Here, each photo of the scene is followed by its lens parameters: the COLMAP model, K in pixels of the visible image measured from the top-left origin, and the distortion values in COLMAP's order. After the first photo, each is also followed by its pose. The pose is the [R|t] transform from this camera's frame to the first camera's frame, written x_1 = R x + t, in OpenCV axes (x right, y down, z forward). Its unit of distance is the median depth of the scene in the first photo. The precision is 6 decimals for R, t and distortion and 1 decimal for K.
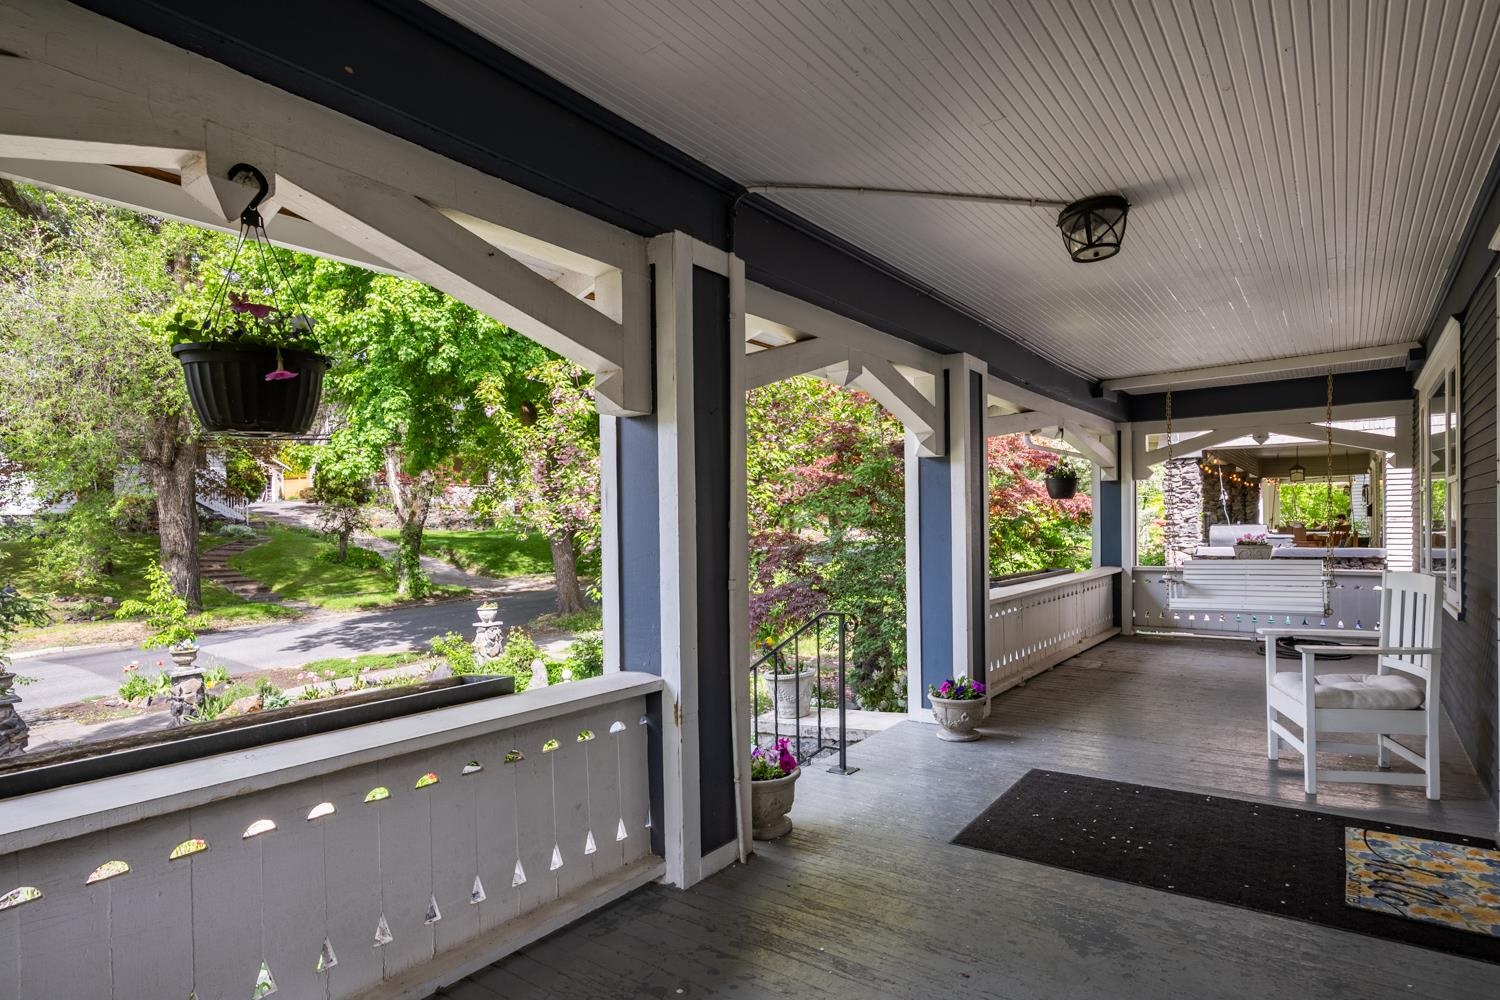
lens RADIAL K [[808.9, 0, 749.1], [0, 808.9, 520.6], [0, 0, 1]] dist [0.000666, 0.000132]
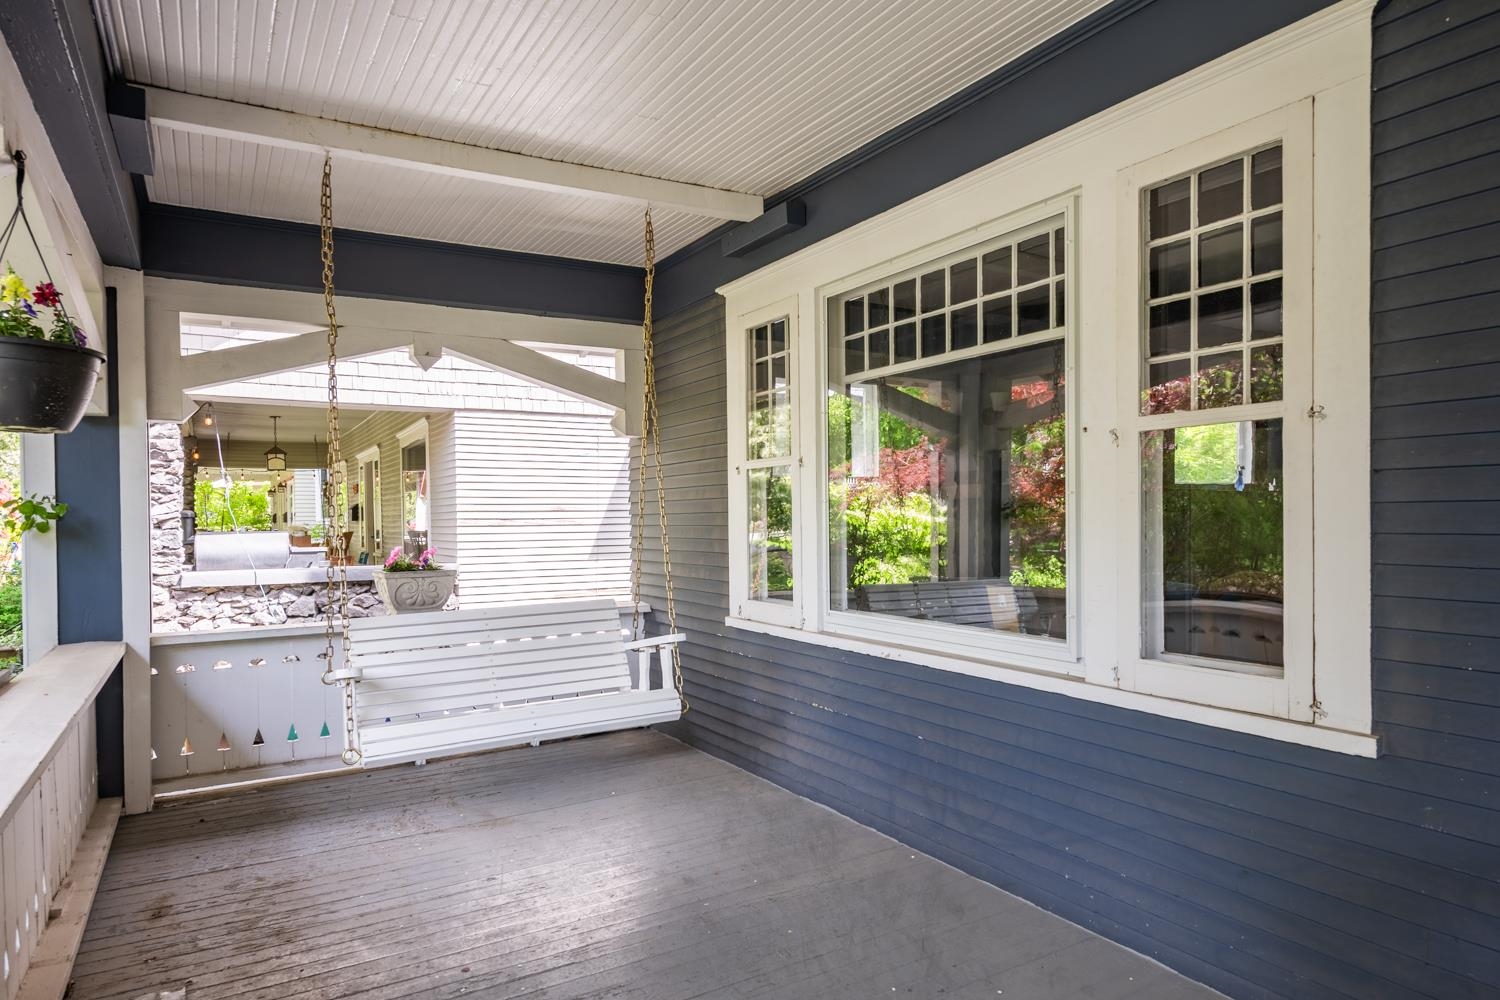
lens RADIAL K [[946.2, 0, 749.1], [0, 946.2, 520.8], [0, 0, 1]] dist [-0.002409, -0.000556]
pose [[0.402303, 0.001319, 0.915506, 0.165584], [0.008134, 0.999954, -0.005015, 0.004731], [-0.915471, 0.009464, 0.402274, 0.539935]]
